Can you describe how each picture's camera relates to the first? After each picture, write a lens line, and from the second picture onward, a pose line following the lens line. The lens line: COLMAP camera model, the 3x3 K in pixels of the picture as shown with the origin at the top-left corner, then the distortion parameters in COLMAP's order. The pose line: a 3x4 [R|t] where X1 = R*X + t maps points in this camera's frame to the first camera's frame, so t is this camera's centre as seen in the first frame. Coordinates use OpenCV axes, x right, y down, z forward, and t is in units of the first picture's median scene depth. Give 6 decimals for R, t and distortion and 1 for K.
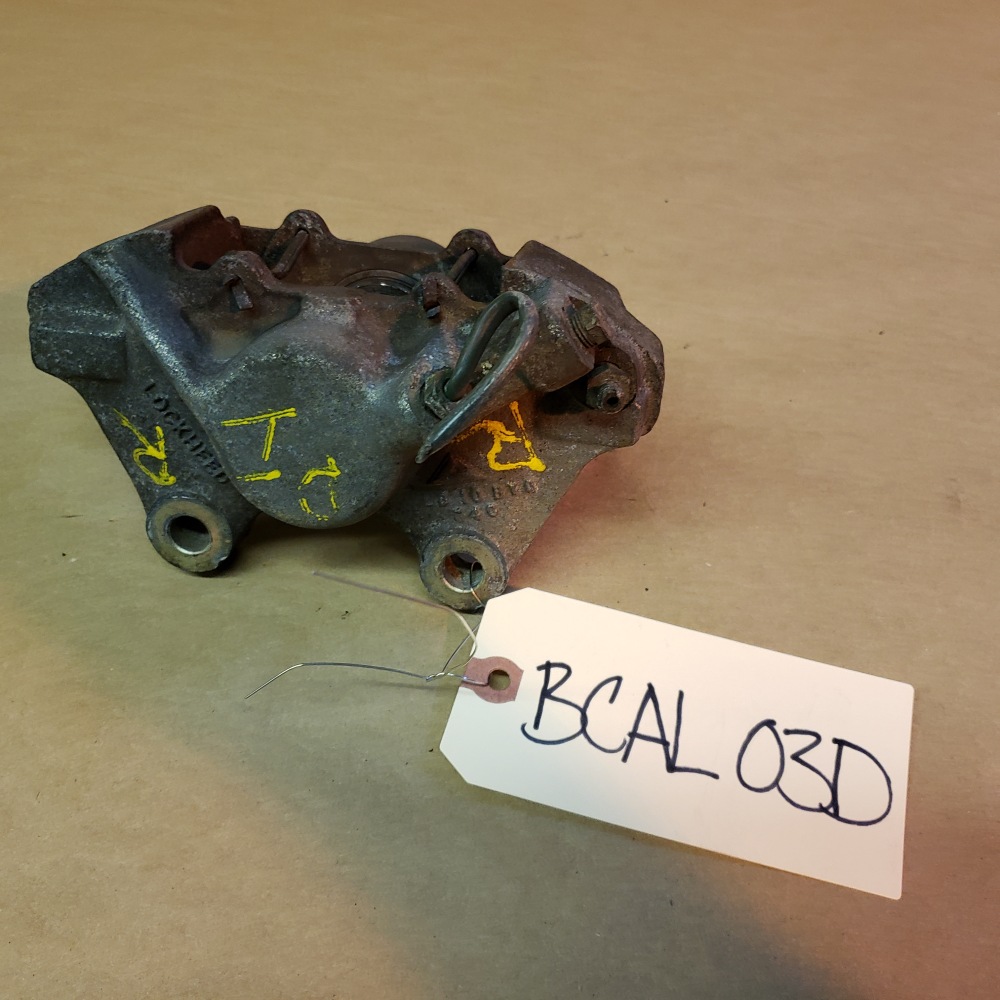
lens RADIAL K [[1063.9, 0, 504.9], [0, 1063.9, 500.9], [0, 0, 1]] dist [-0.029002, 0.000000]
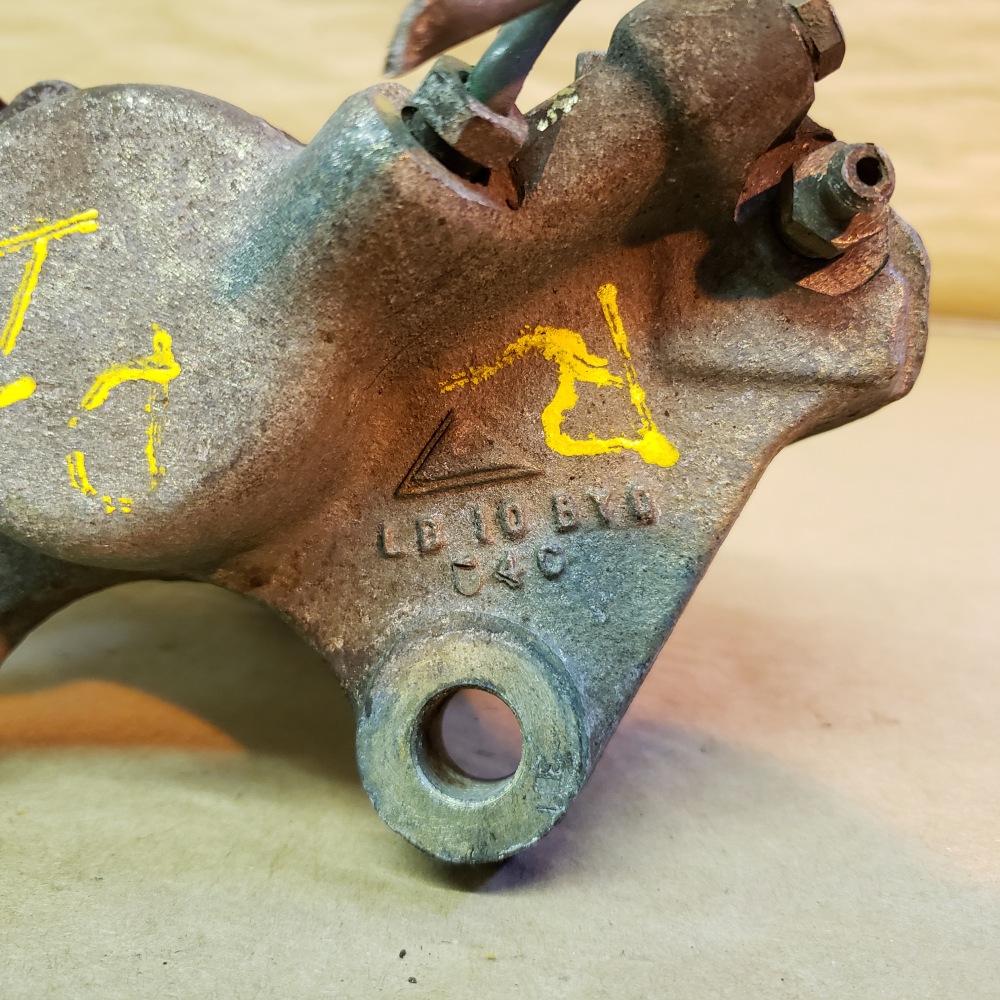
lens RADIAL K [[1063.9, 0, 489.7], [0, 1063.9, 496.0], [0, 0, 1]] dist [-0.029002, 0.000000]
pose [[0.999538, 0.029929, 0.005280, -0.039284], [-0.021485, 0.818746, -0.573753, 0.228742], [-0.021495, 0.573375, 0.819011, 0.680196]]
